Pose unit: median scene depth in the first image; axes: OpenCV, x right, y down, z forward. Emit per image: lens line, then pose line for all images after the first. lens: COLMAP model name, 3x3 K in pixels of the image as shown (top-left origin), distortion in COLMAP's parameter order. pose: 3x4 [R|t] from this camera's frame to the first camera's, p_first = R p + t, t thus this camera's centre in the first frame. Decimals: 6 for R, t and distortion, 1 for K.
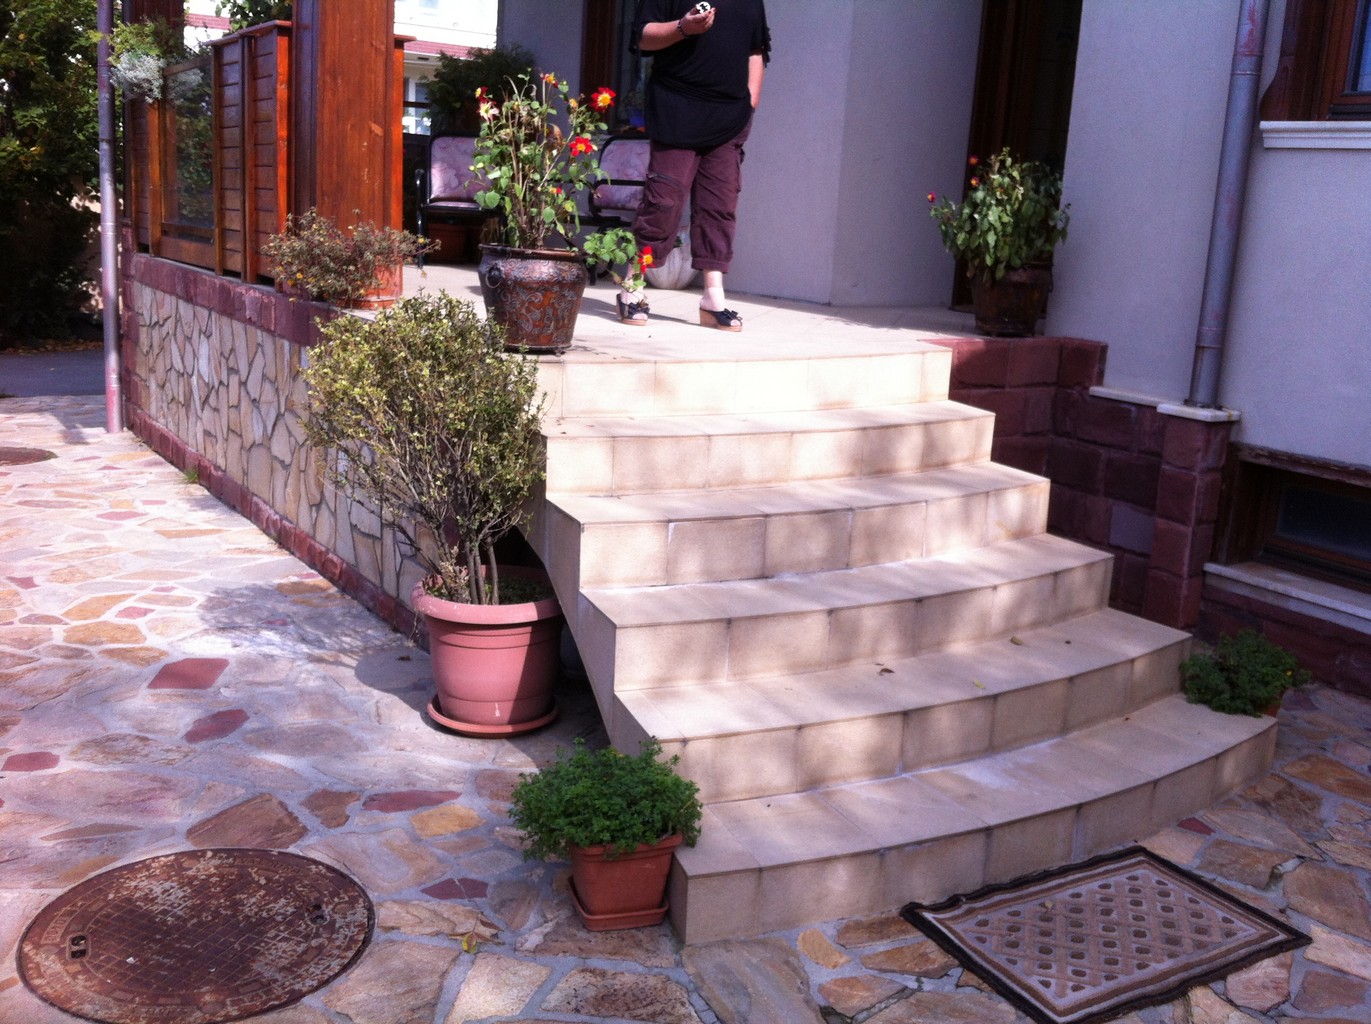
lens RADIAL K [[1332.3, 0, 698.0], [0, 1332.3, 518.9], [0, 0, 1]] dist [-0.024680, 0.000000]
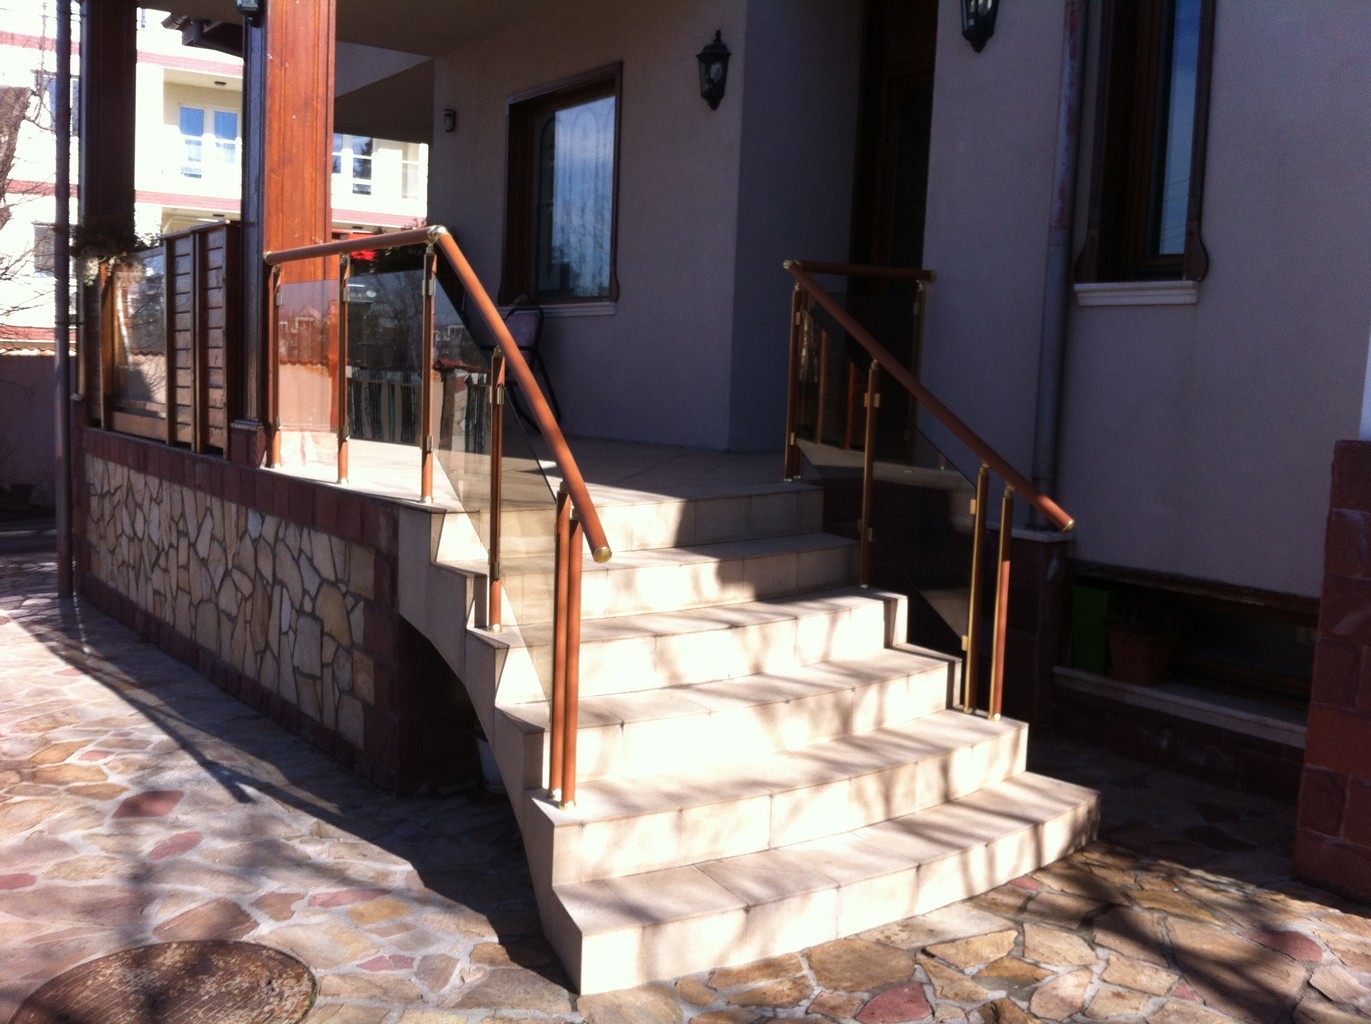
lens RADIAL K [[1332.3, 0, 676.8], [0, 1332.3, 501.6], [0, 0, 1]] dist [-0.024680, 0.000000]
pose [[0.998772, -0.039937, 0.029329, 0.029790], [0.043231, 0.991596, -0.121933, 0.016175], [-0.024213, 0.123052, 0.992105, -0.118229]]
